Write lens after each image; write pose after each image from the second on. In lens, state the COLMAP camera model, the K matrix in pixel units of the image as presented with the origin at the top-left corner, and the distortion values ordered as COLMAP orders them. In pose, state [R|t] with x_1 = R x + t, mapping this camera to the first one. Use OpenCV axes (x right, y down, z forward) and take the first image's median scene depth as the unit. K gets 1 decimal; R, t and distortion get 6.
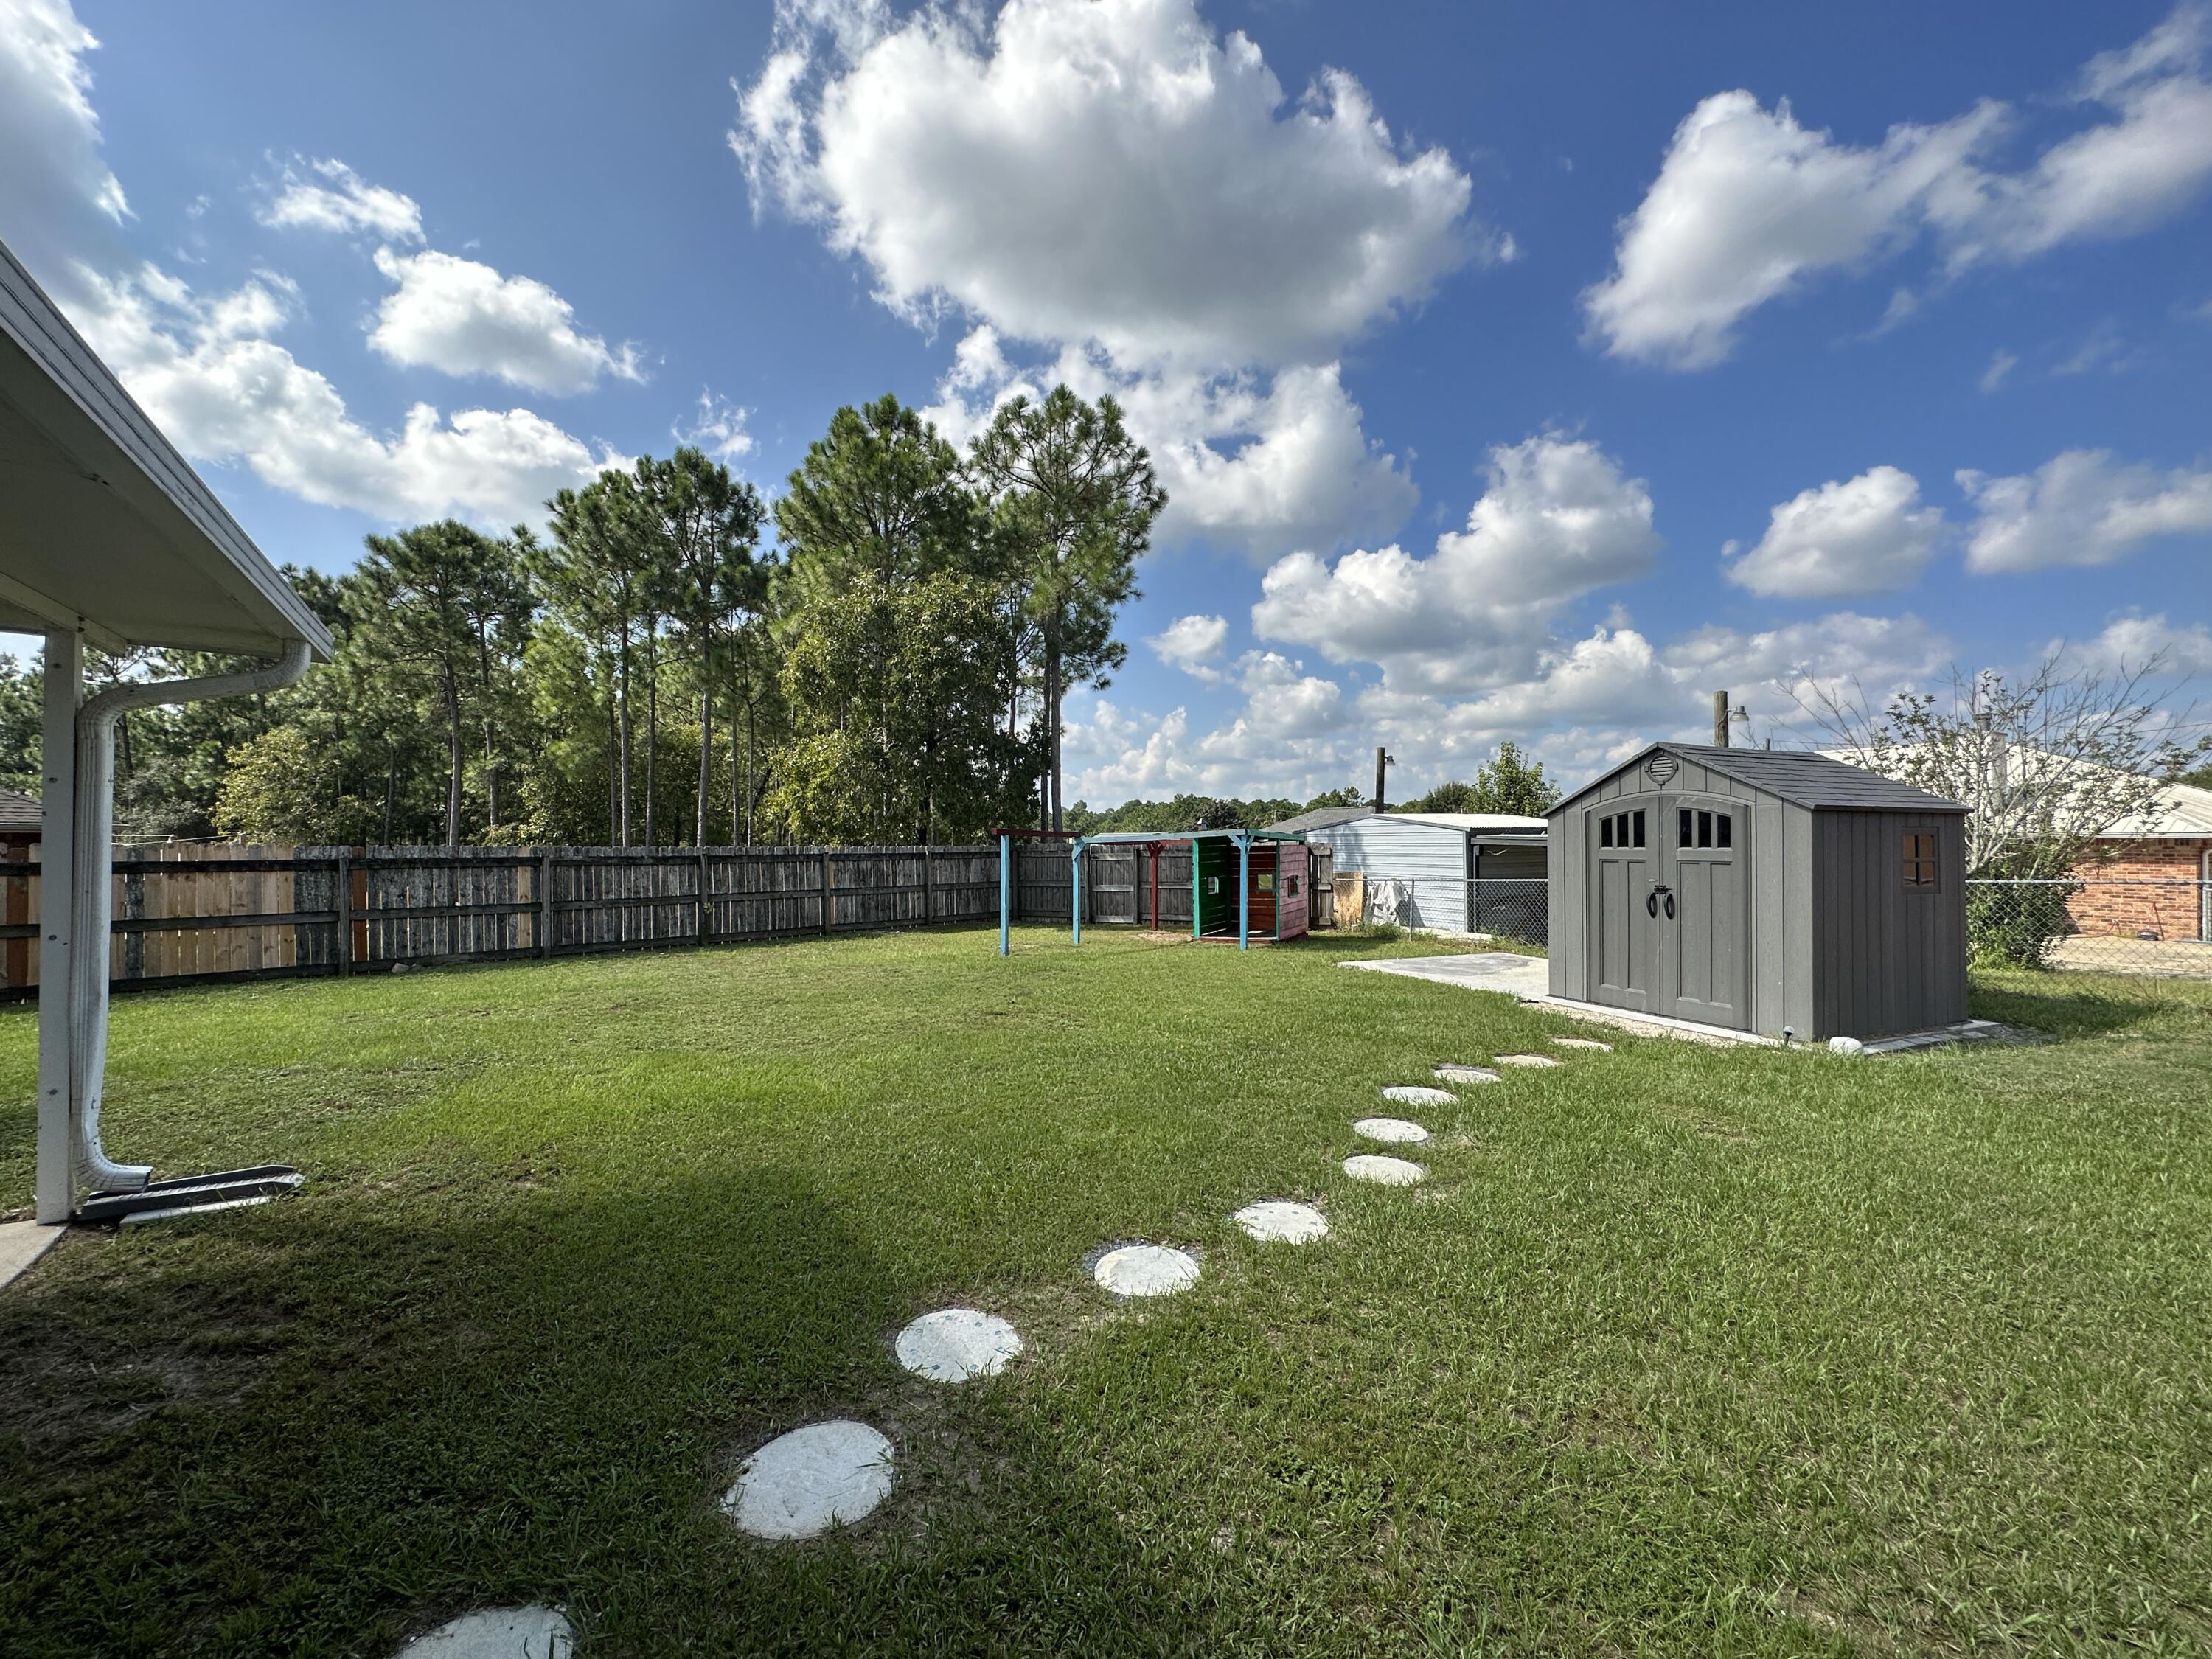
lens RADIAL K [[886.9, 0, 1108.1], [0, 886.9, 831.8], [0, 0, 1]] dist [0.001676, -0.000036]
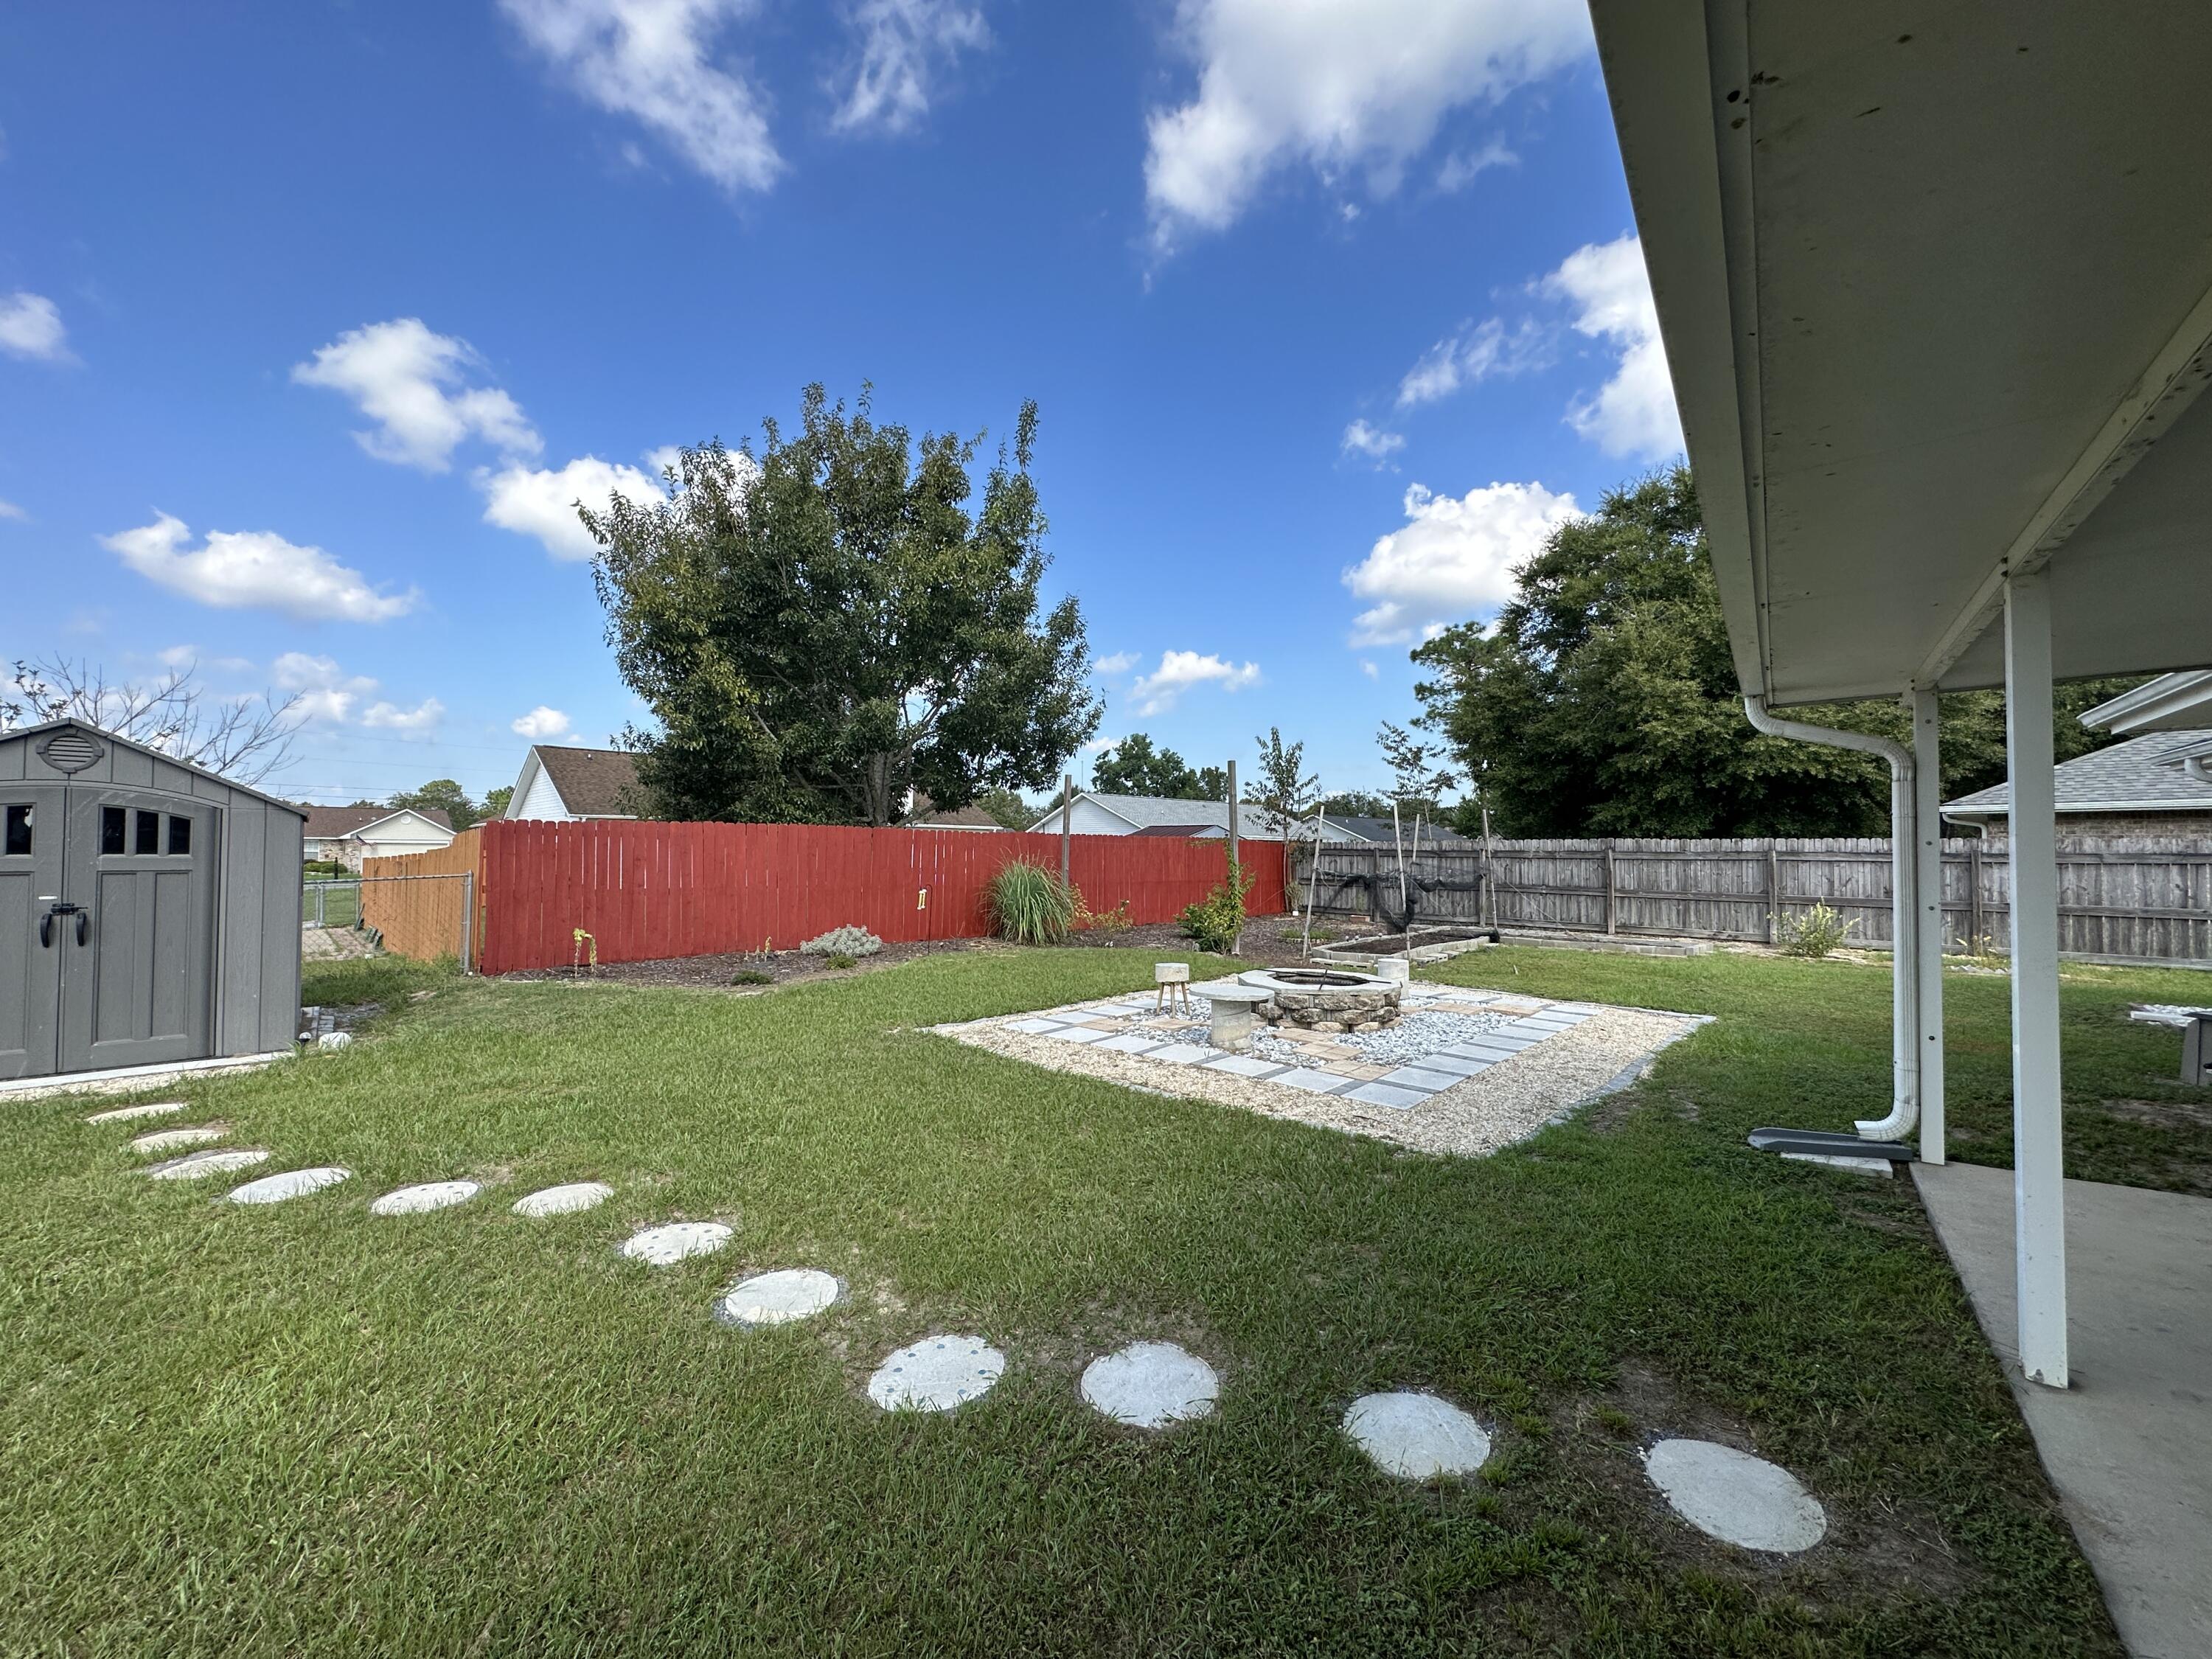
lens RADIAL K [[886.9, 0, 1100.9], [0, 886.9, 824.6], [0, 0, 1]] dist [0.001676, -0.000036]
pose [[-0.292911, 0.023497, 0.955851, -0.395526], [-0.013034, 0.999507, -0.028564, 0.001852], [-0.956051, -0.020825, -0.292461, 0.383416]]
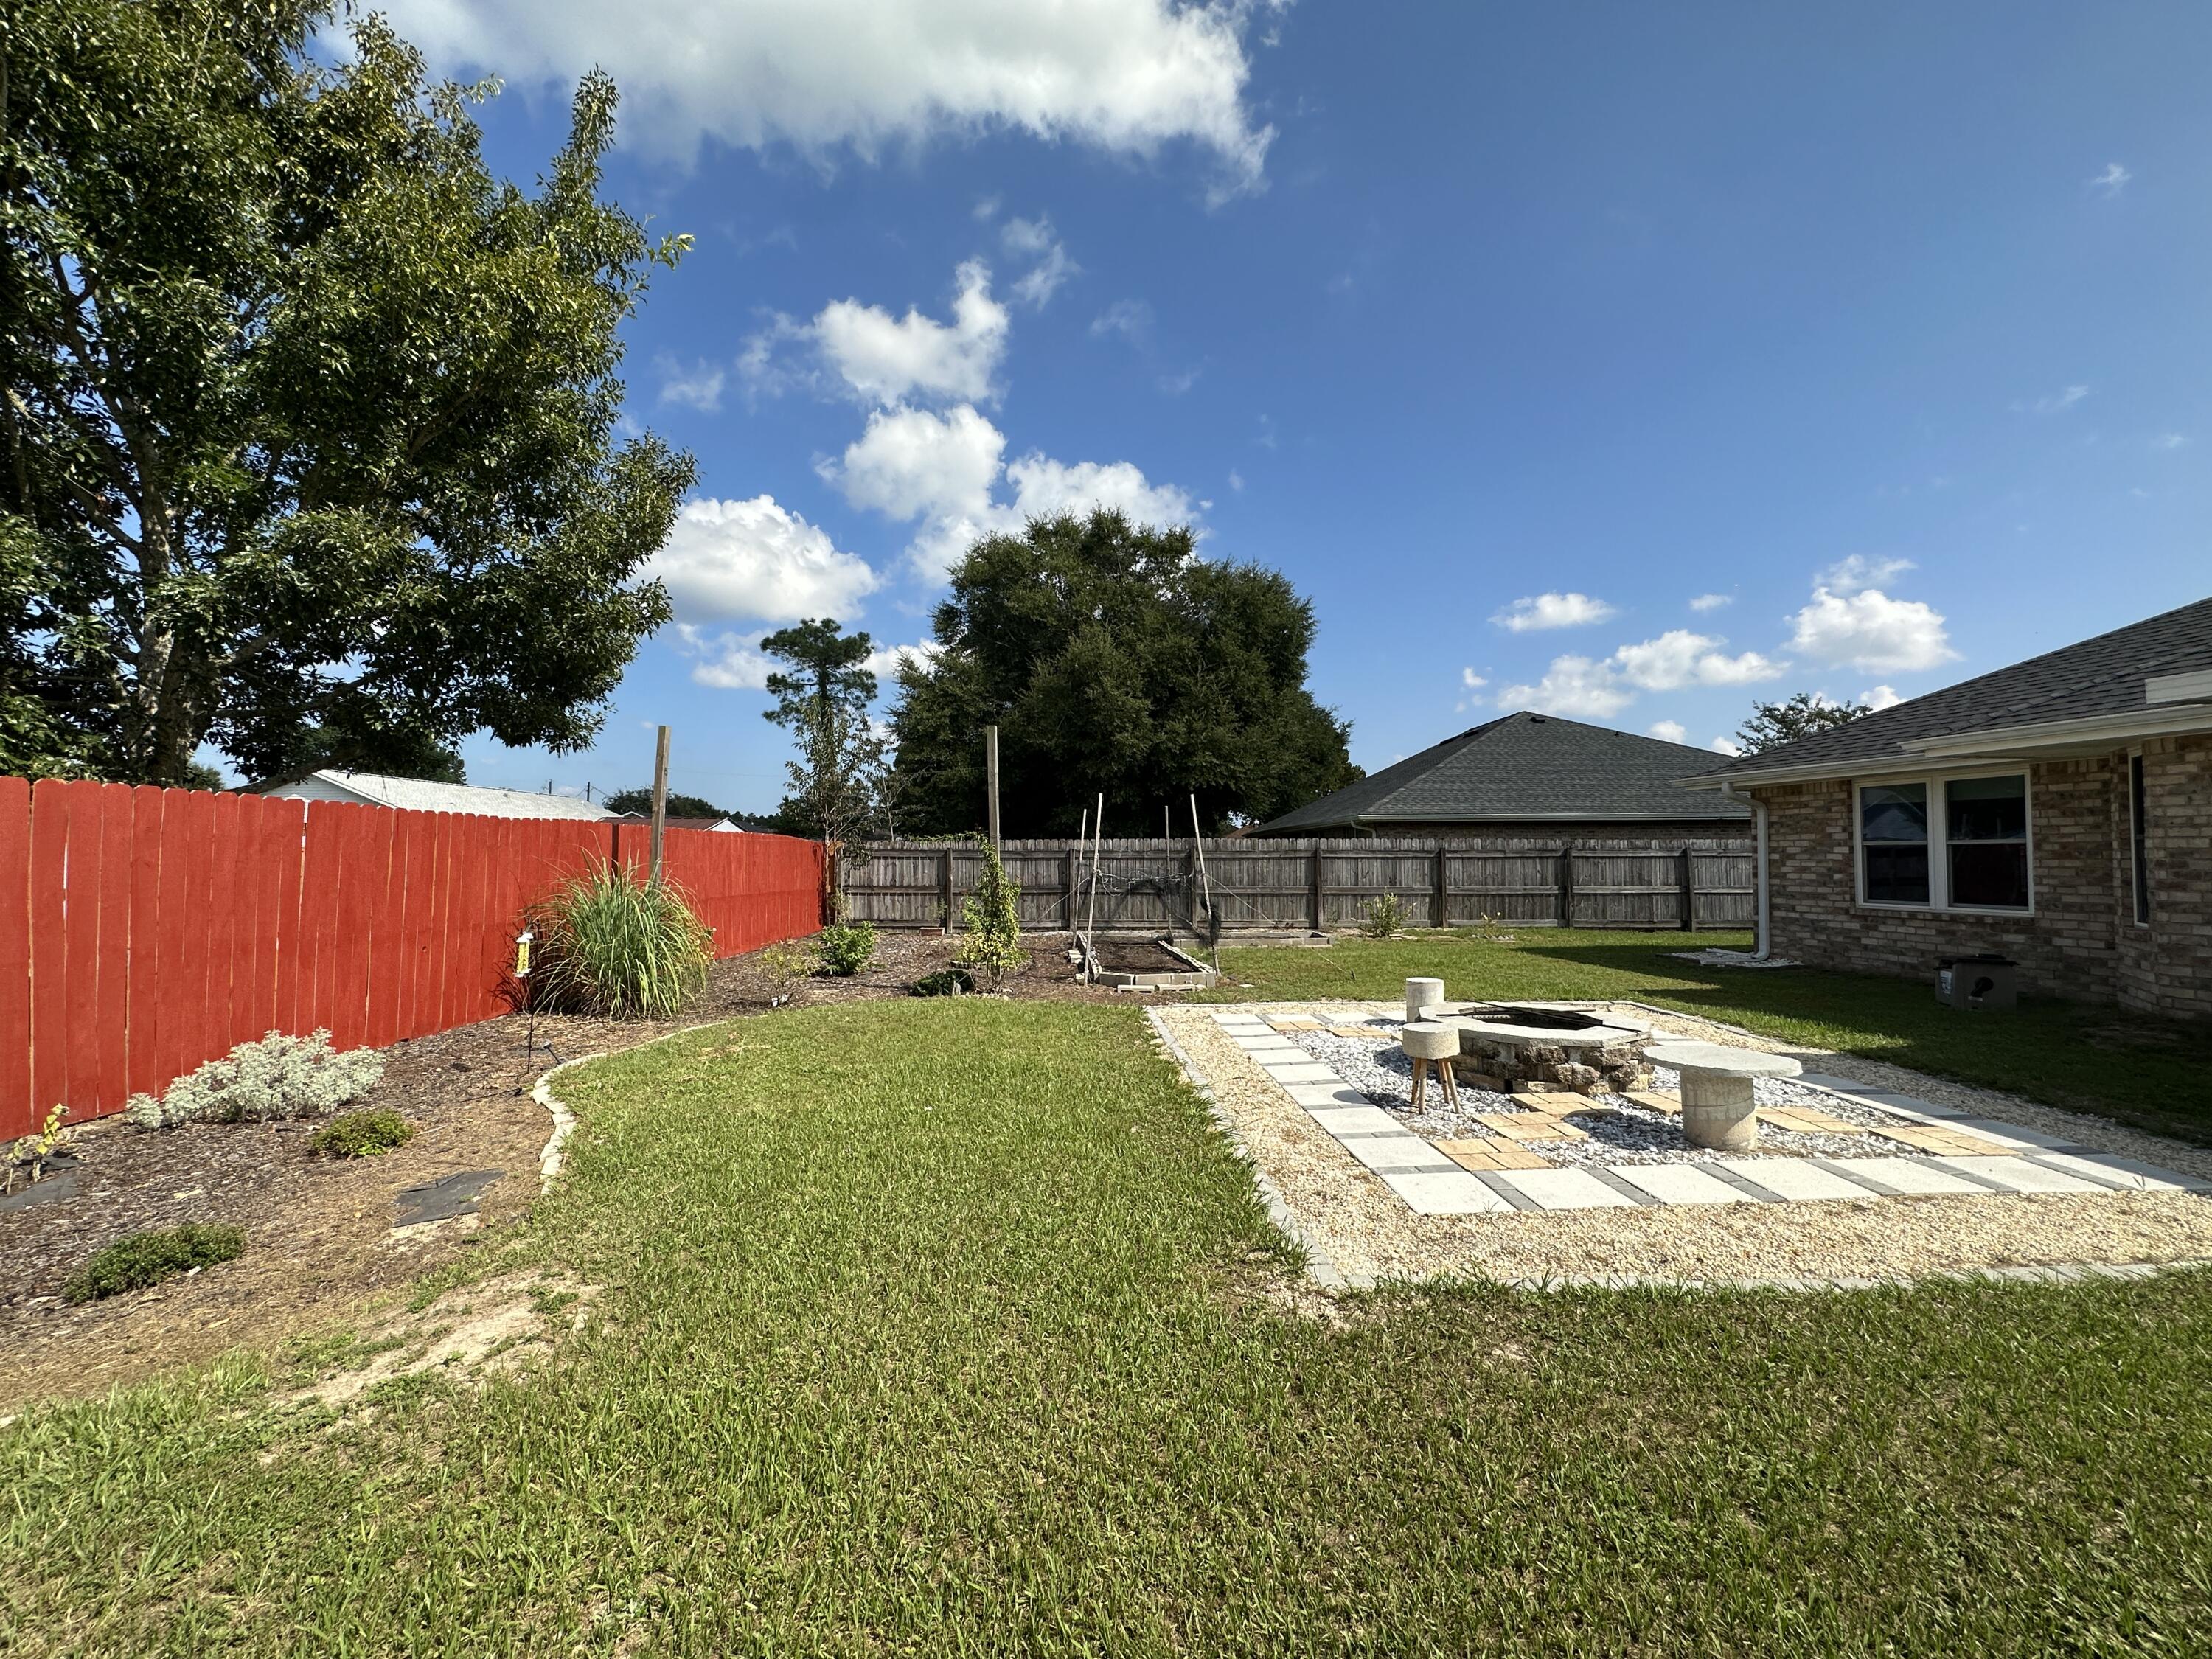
lens RADIAL K [[886.9, 0, 1104.6], [0, 886.9, 837.7], [0, 0, 1]] dist [0.001676, -0.000036]
pose [[-0.889390, 0.007357, 0.457089, 0.507397], [-0.004337, 0.999690, -0.024529, 0.012667], [-0.457128, -0.023798, -0.889082, 0.684831]]
